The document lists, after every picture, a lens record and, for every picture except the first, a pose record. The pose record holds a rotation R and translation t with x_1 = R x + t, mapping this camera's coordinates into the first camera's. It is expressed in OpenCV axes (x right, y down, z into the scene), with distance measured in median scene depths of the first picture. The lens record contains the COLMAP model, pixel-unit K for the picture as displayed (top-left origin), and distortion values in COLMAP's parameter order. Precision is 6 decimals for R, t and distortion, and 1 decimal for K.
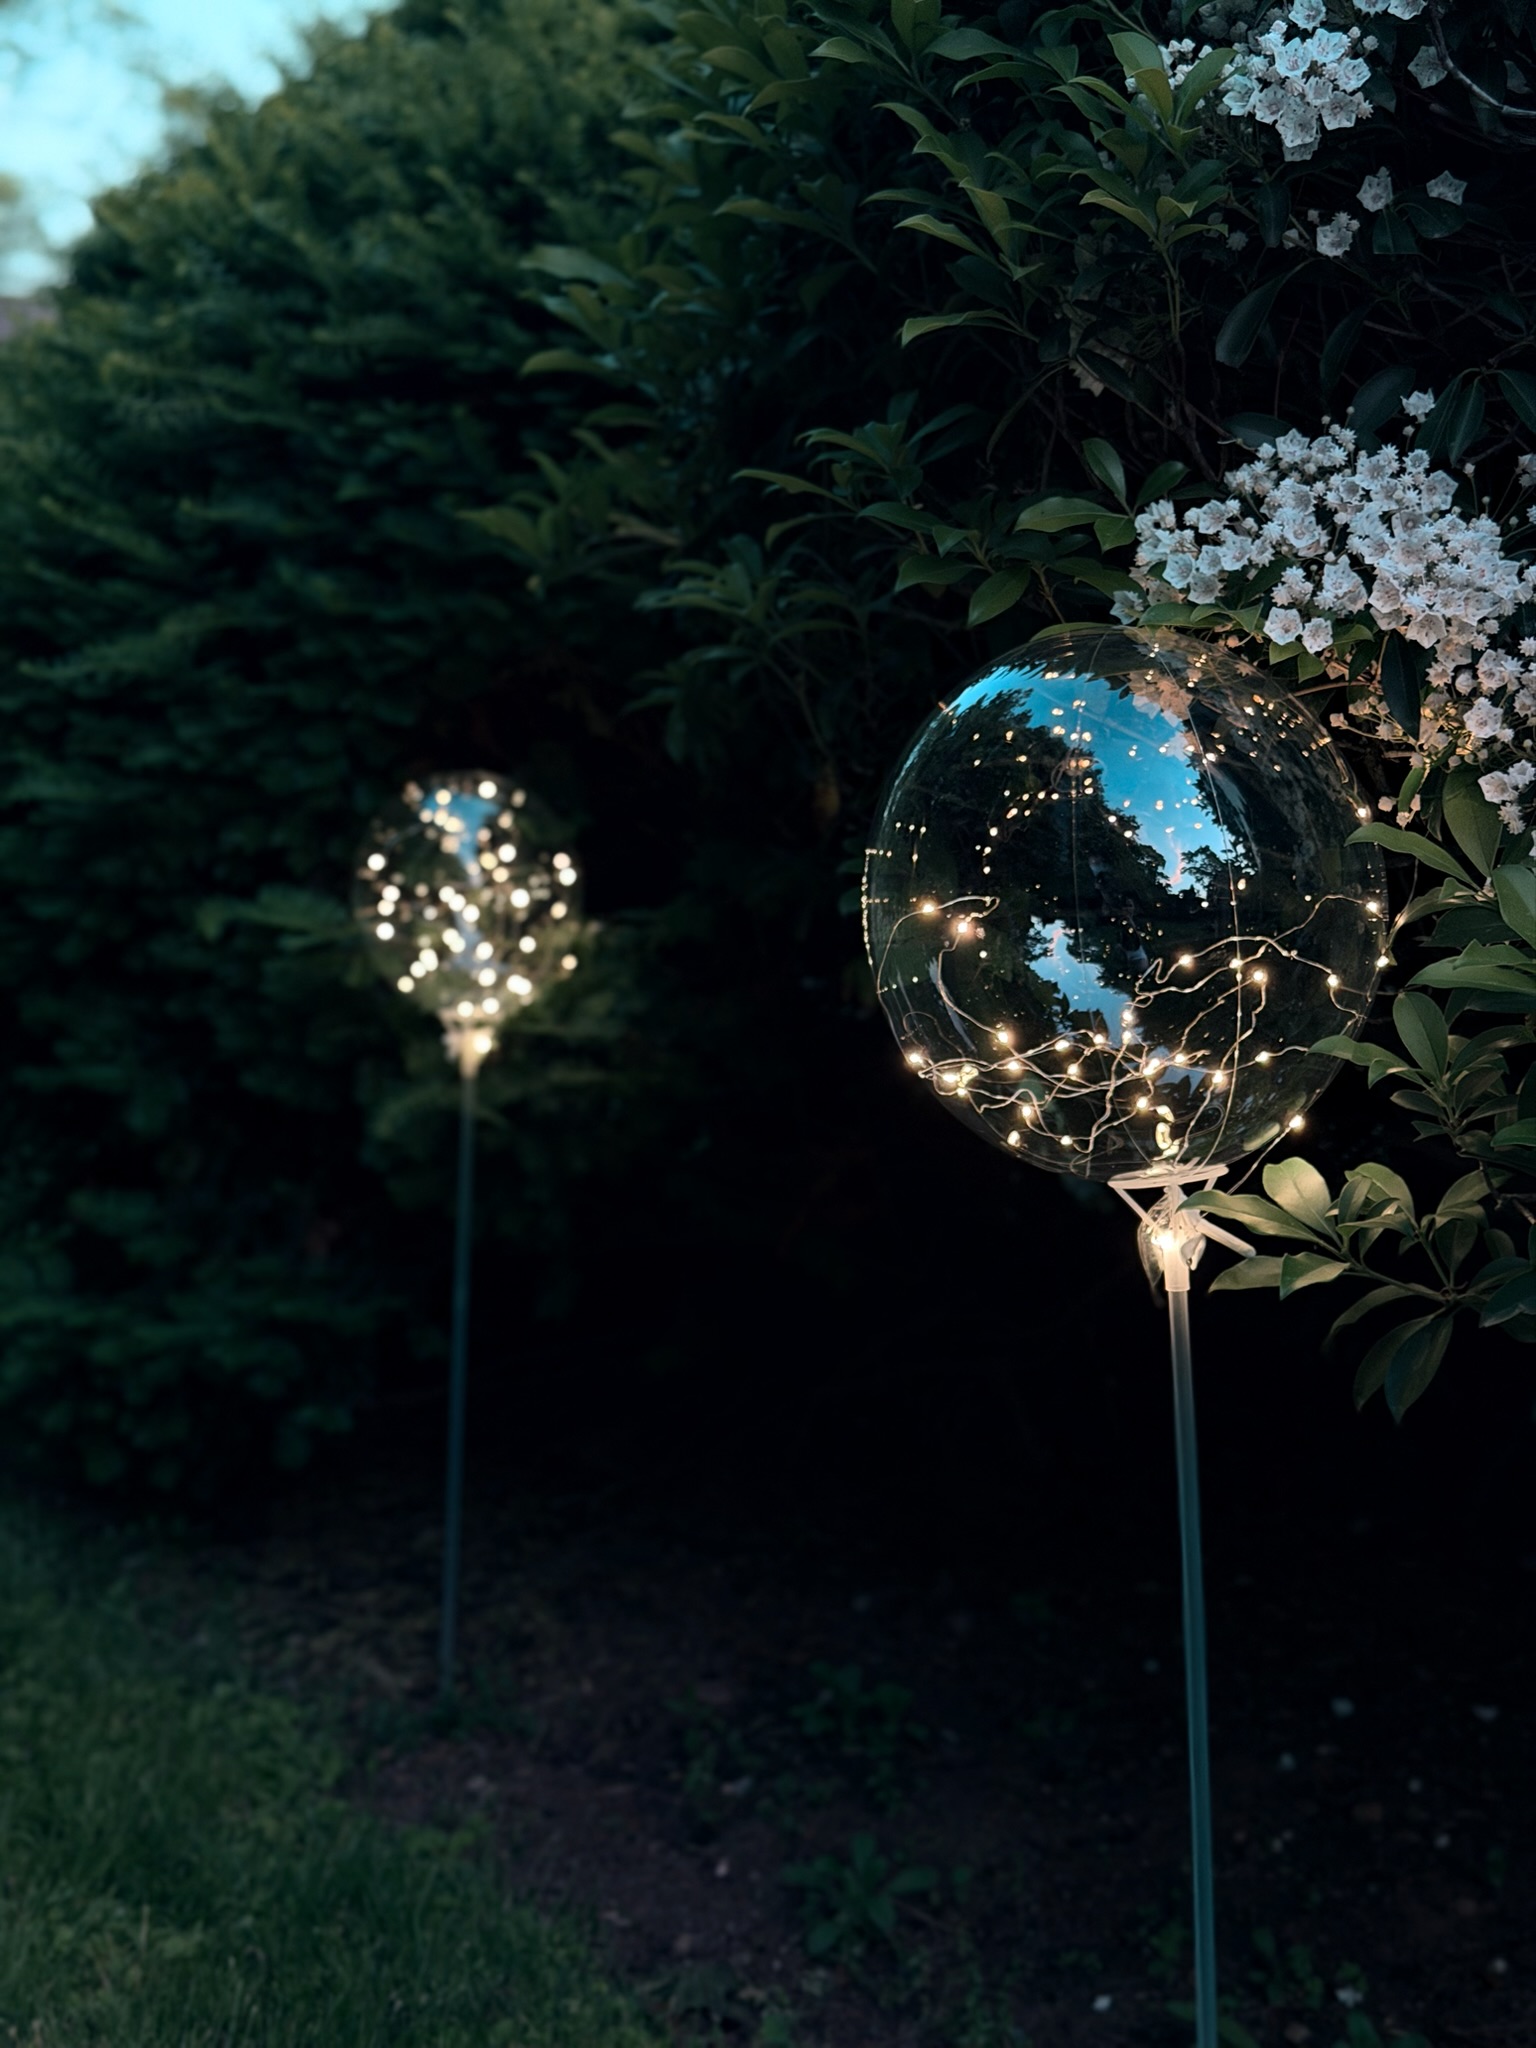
lens RADIAL K [[2747.0, 0, 815.0], [0, 2747.0, 1019.5], [0, 0, 1]] dist [0.198727, -0.412052]
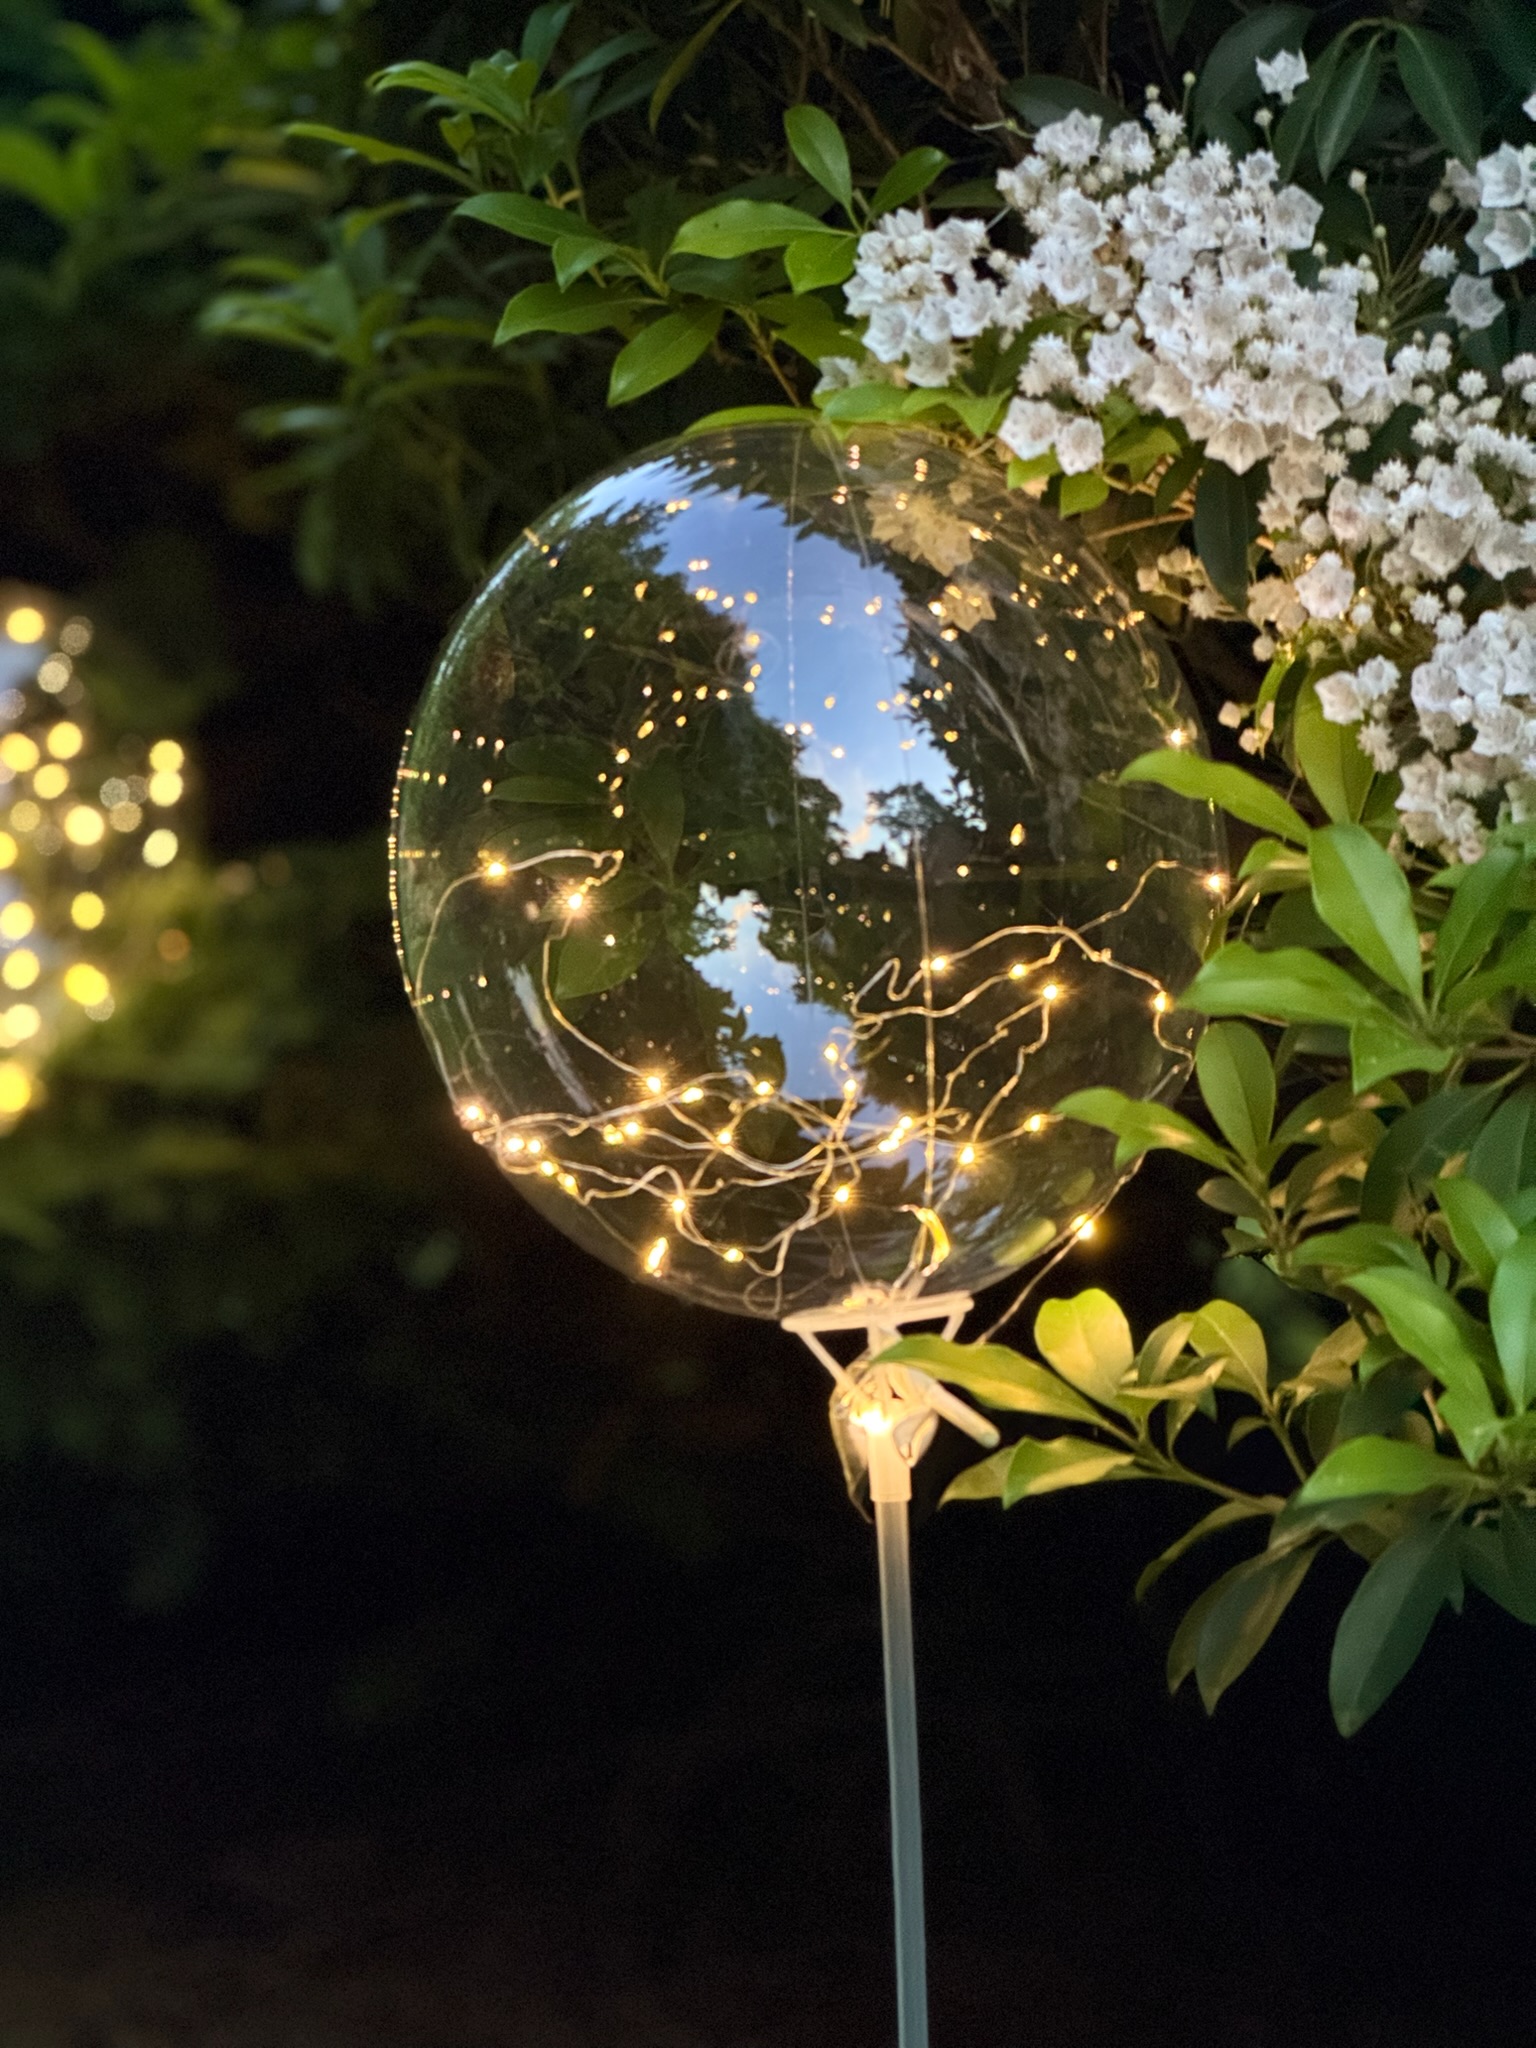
lens RADIAL K [[5918.8, 0, 768.0], [0, 5918.8, 1024.0], [0, 0, 1]] dist [0.036469, 1.613301]
pose [[0.998426, 0.021976, -0.051602, 0.168764], [-0.022439, 0.999713, -0.008413, 0.004113], [0.051403, 0.009557, 0.998632, -0.310614]]
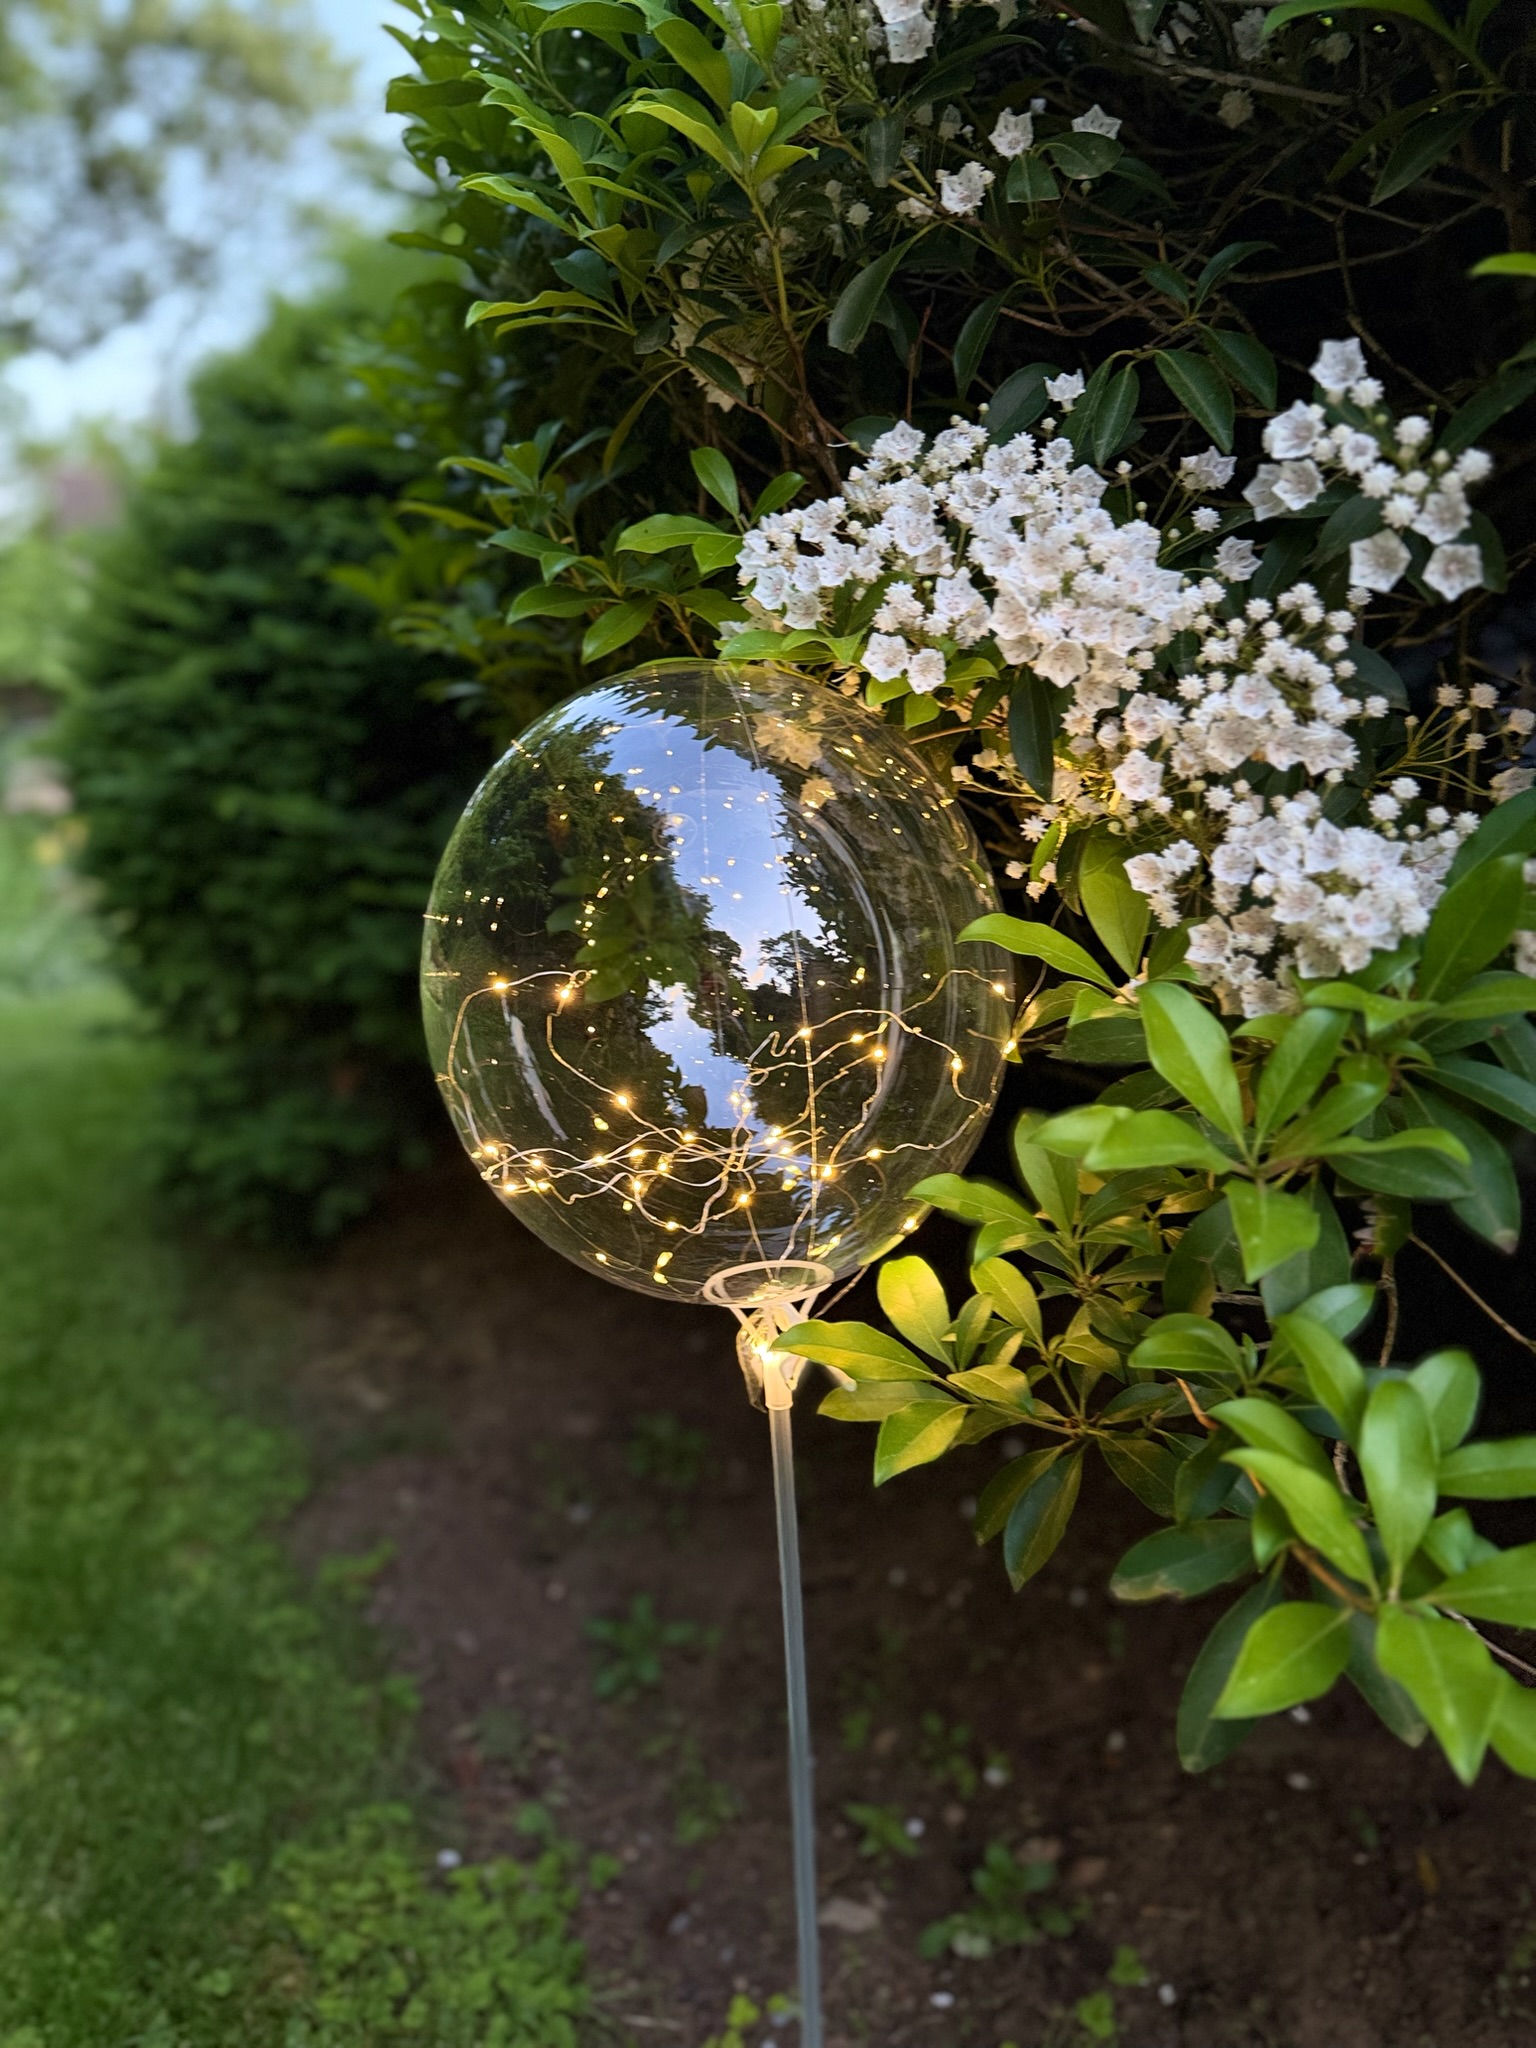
lens RADIAL K [[1422.9, 0, 755.6], [0, 1422.9, 984.1], [0, 0, 1]] dist [0.090645, -0.210046]
pose [[0.999775, 0.009251, -0.019071, 0.130554], [-0.007854, 0.997371, 0.072031, -0.072675], [0.019687, -0.071865, 0.997220, 0.541588]]
